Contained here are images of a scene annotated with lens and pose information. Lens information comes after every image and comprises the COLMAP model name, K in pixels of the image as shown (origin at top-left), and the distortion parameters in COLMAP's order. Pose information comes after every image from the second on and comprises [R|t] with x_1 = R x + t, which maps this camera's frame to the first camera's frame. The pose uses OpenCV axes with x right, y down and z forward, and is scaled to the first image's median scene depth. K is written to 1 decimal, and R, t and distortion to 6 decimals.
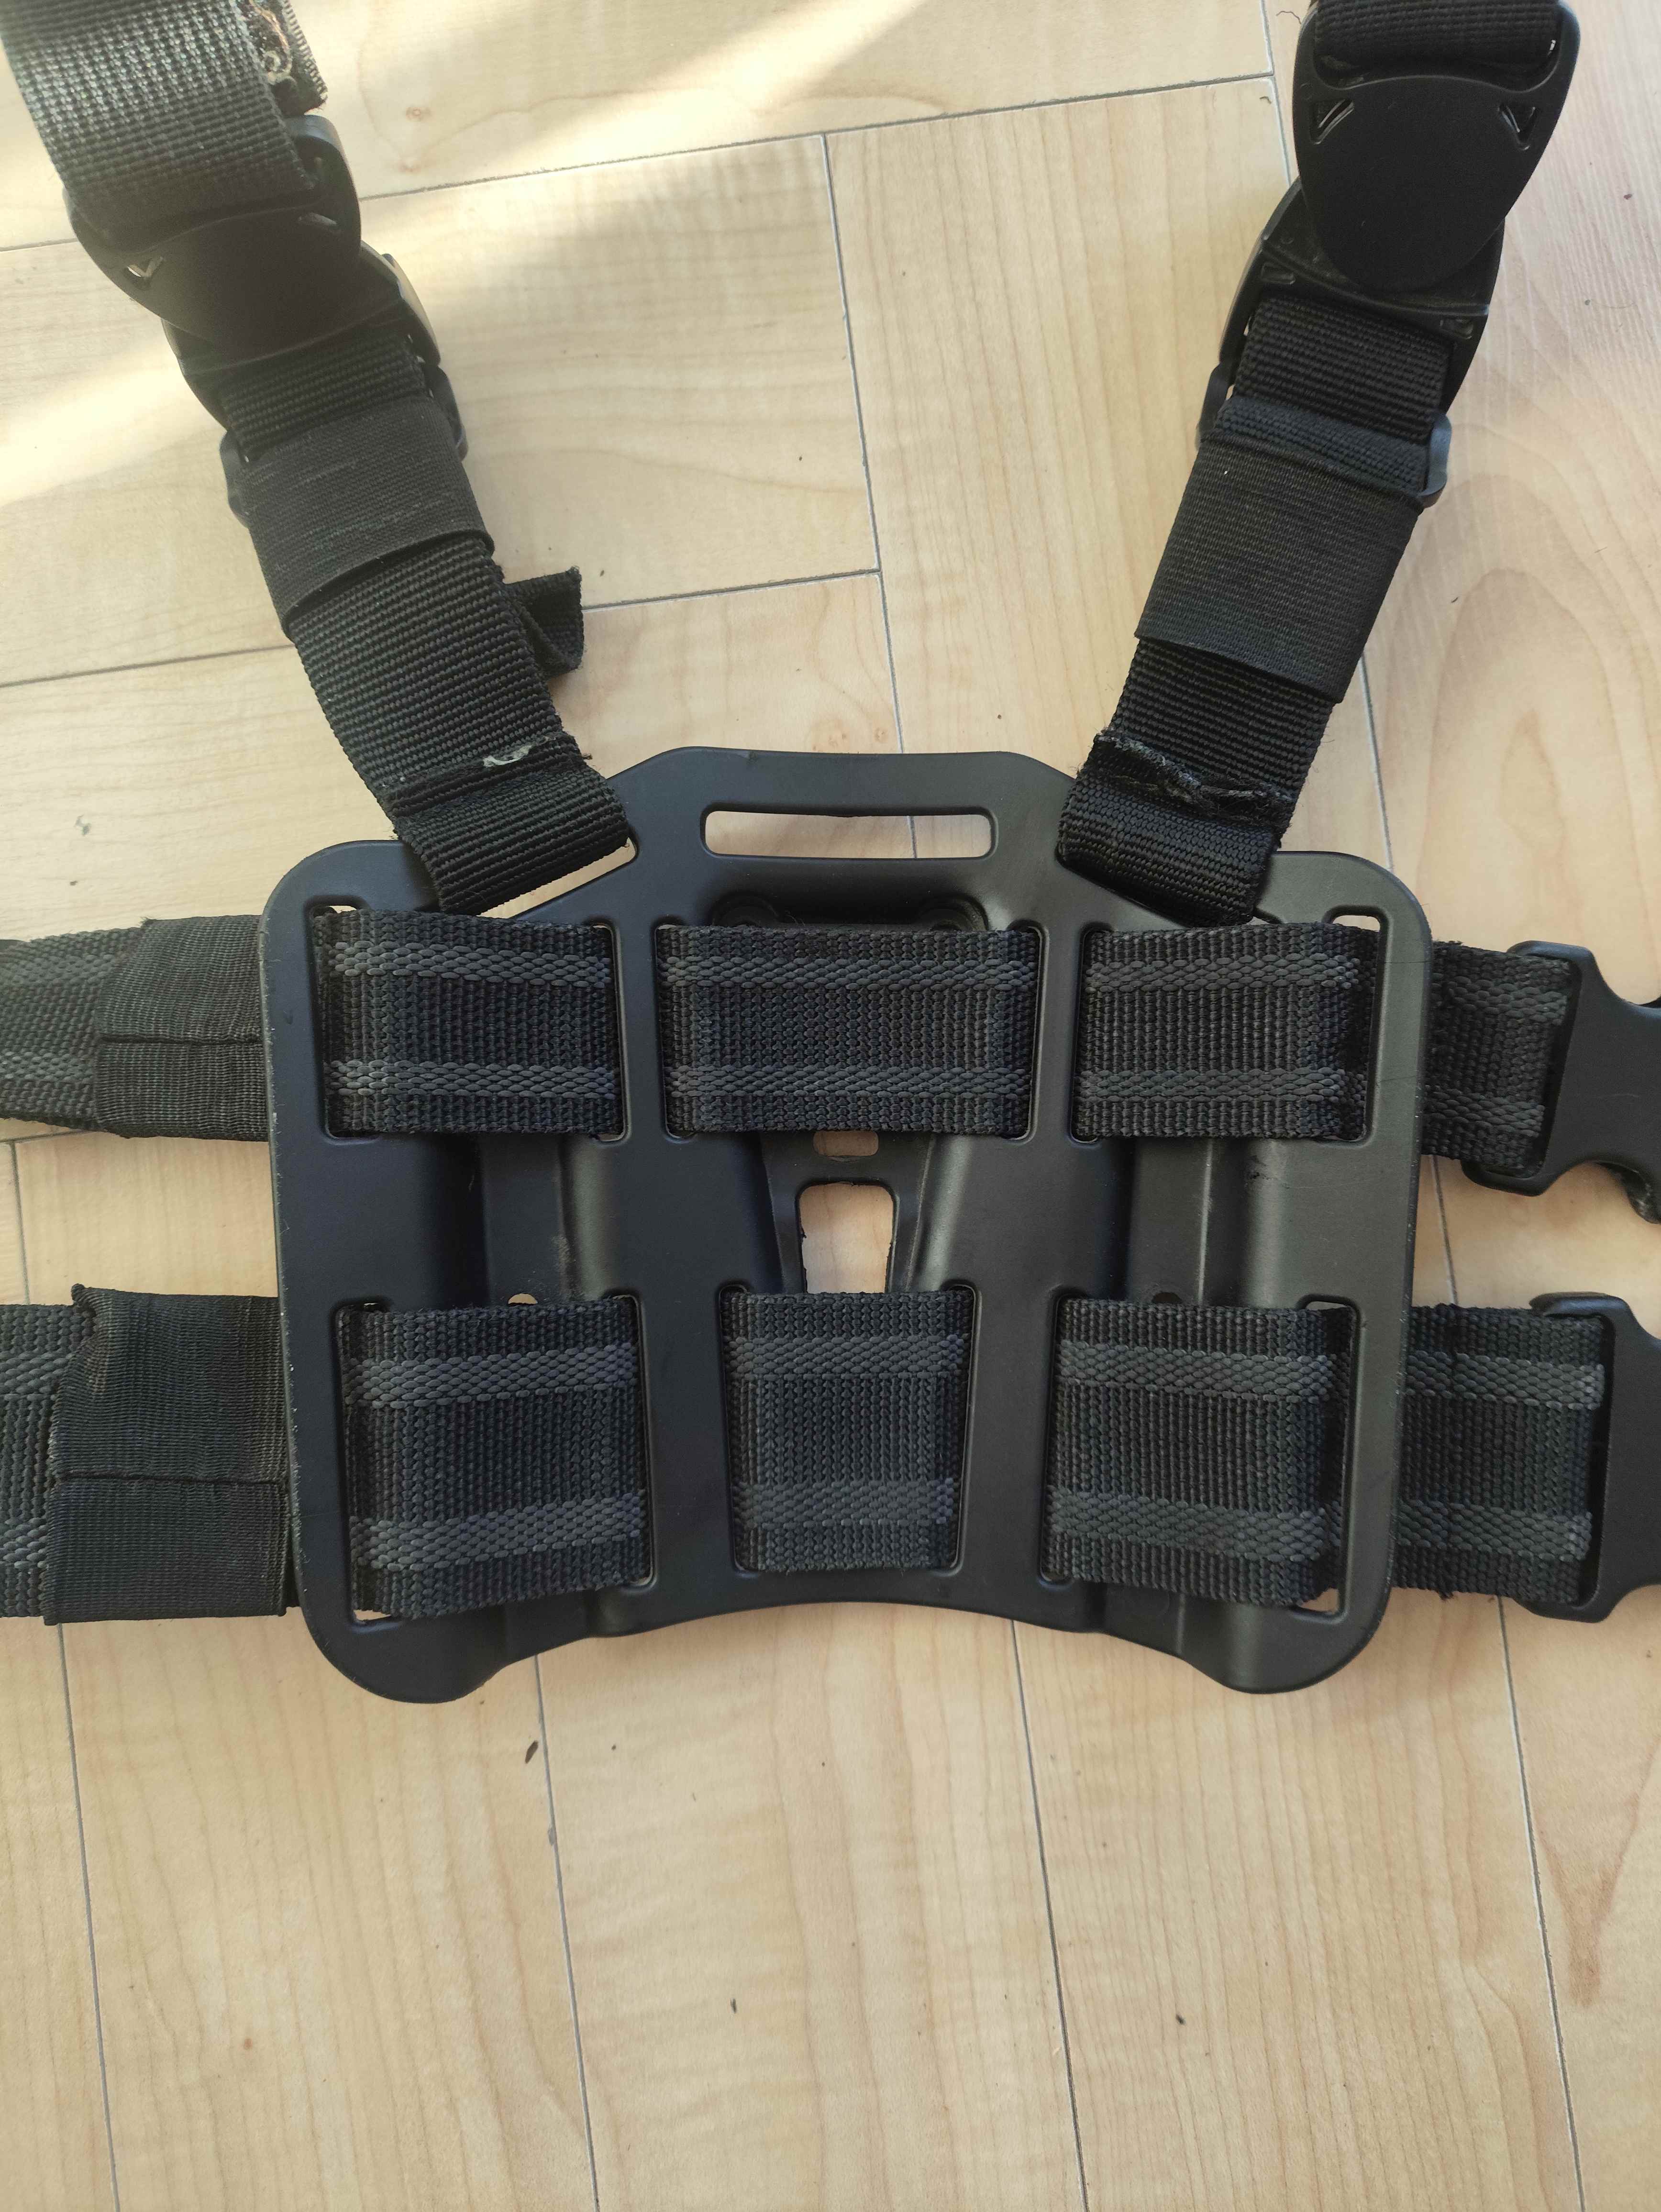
lens RADIAL K [[1620.4, 0, 830.5], [0, 1620.4, 1106.0], [0, 0, 1]] dist [0.076804, -0.133312]
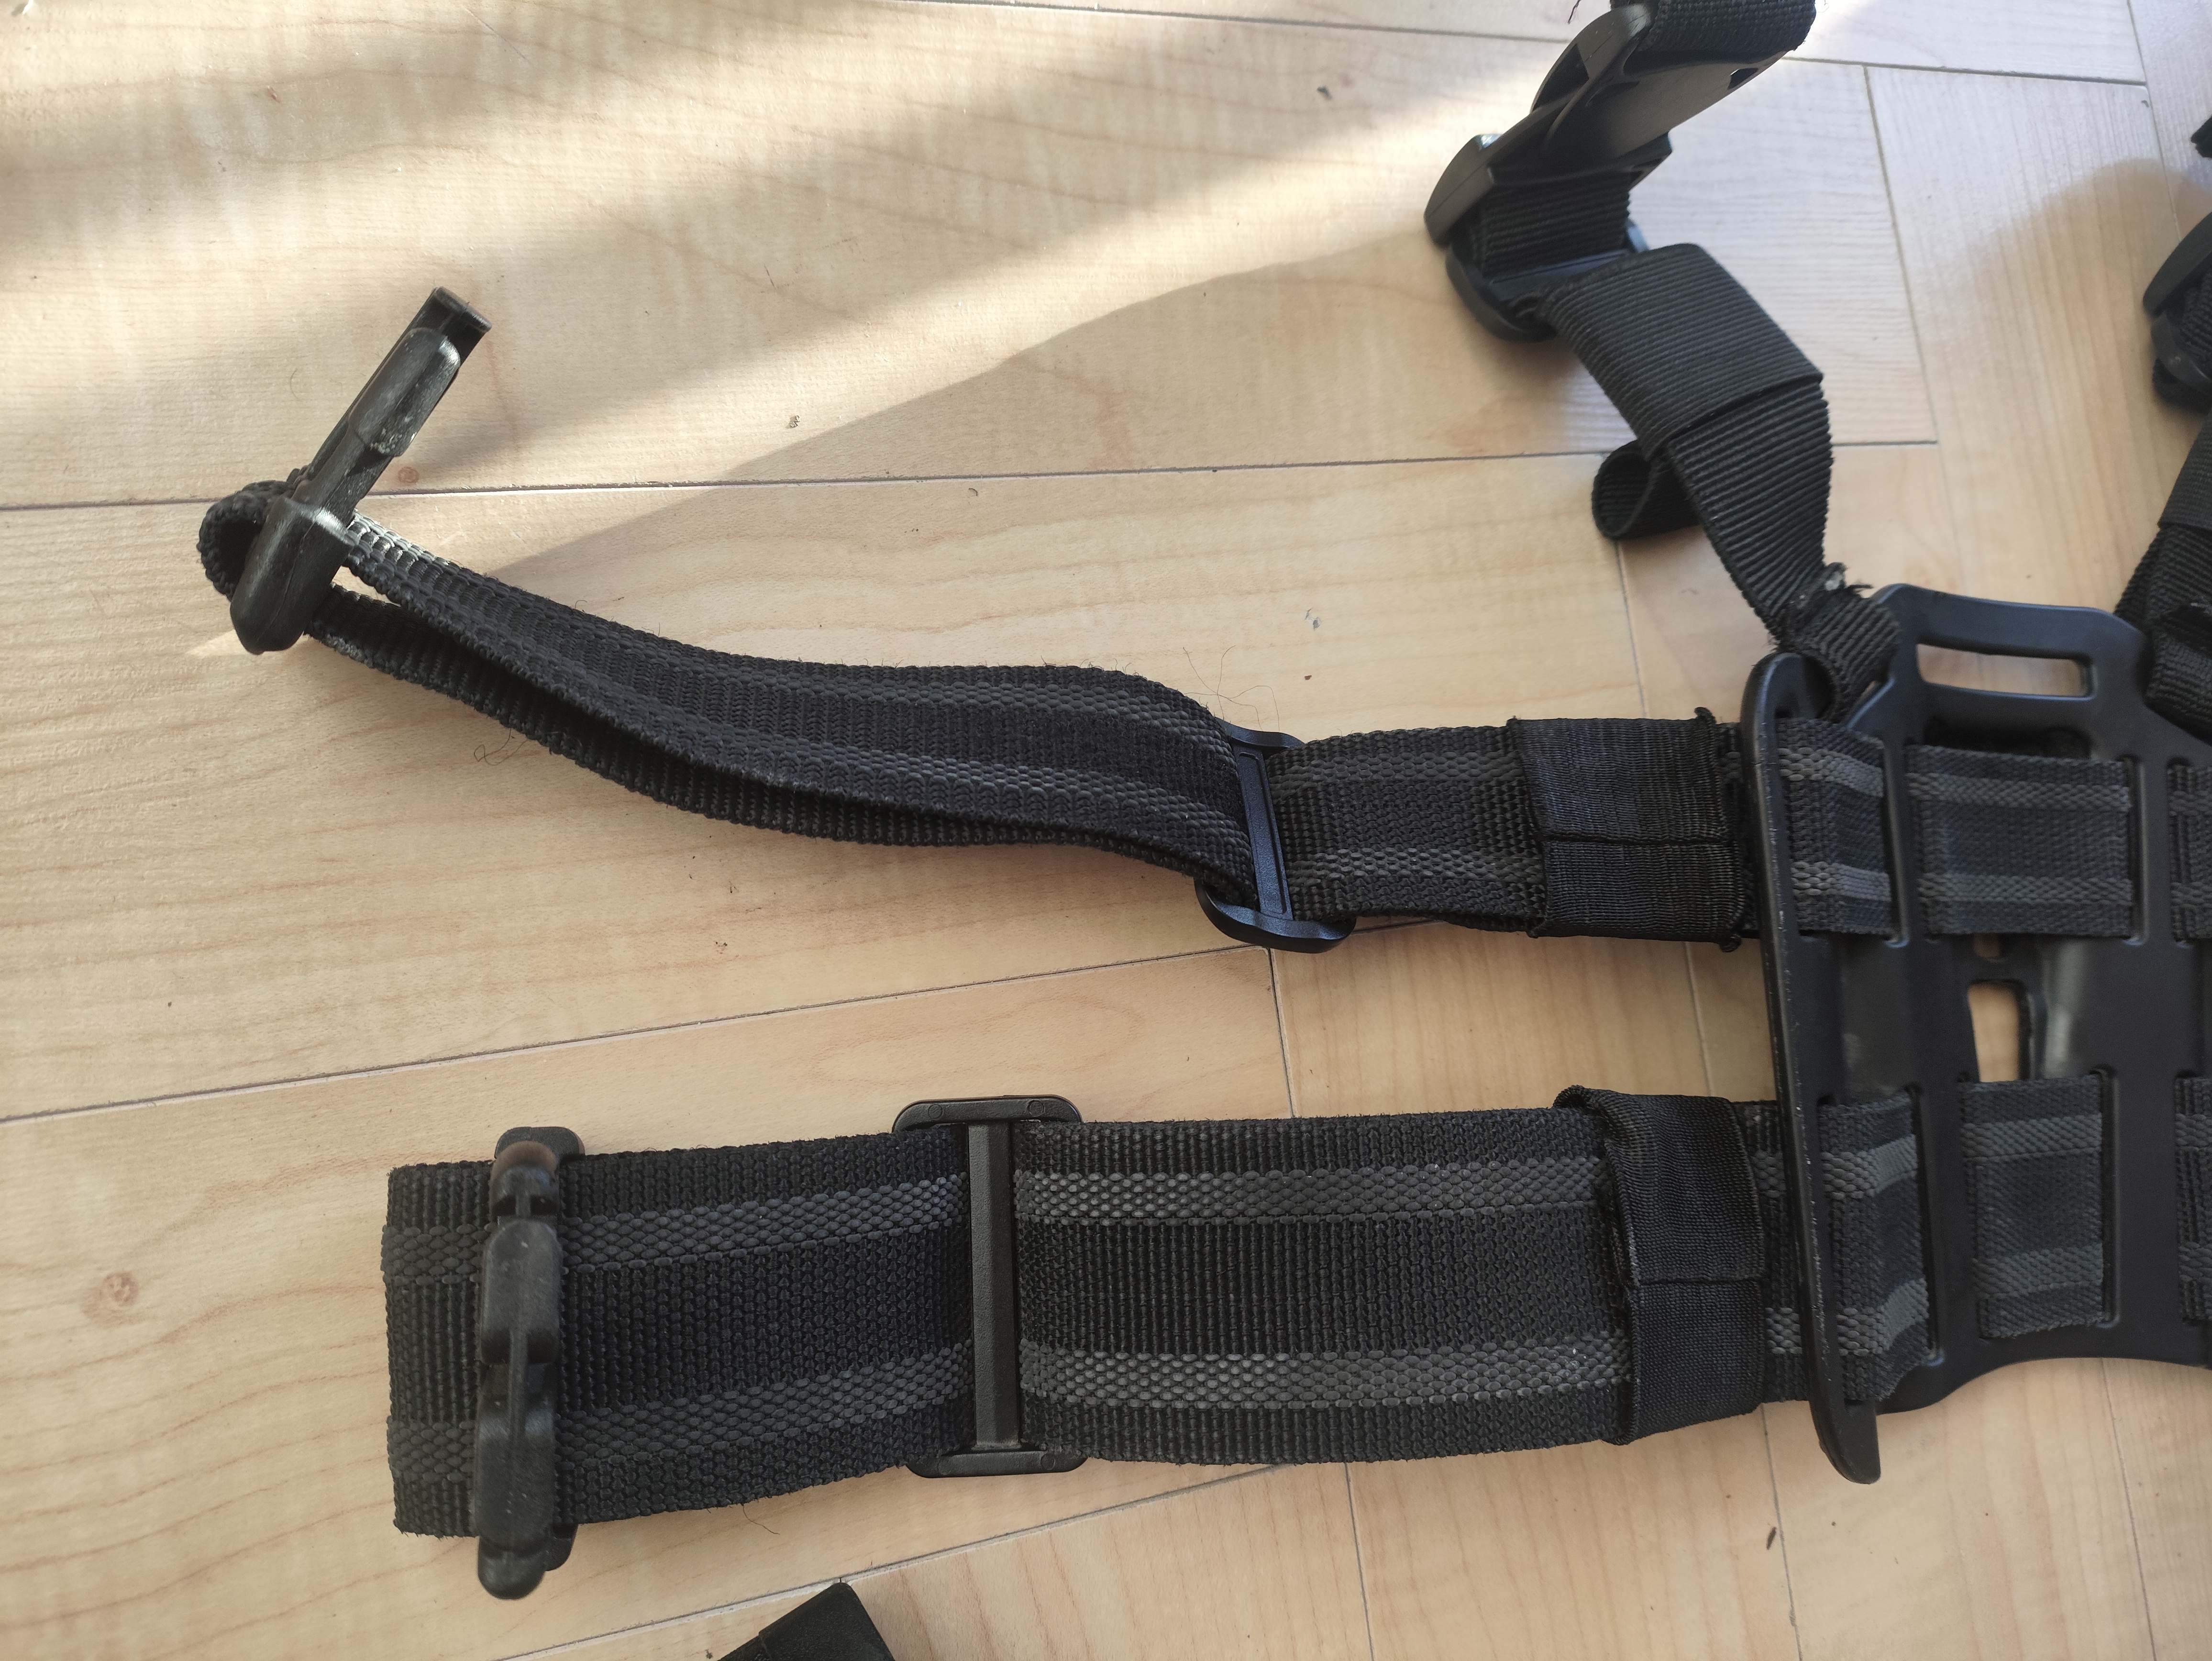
lens RADIAL K [[1650.8, 0, 1149.6], [0, 1650.8, 856.5], [0, 0, 1]] dist [-0.004279, 0.000007]
pose [[0.934552, 0.016037, 0.355465, -0.924278], [0.005484, 0.998216, -0.059454, 0.025278], [-0.355784, 0.057513, 0.932797, 0.146213]]
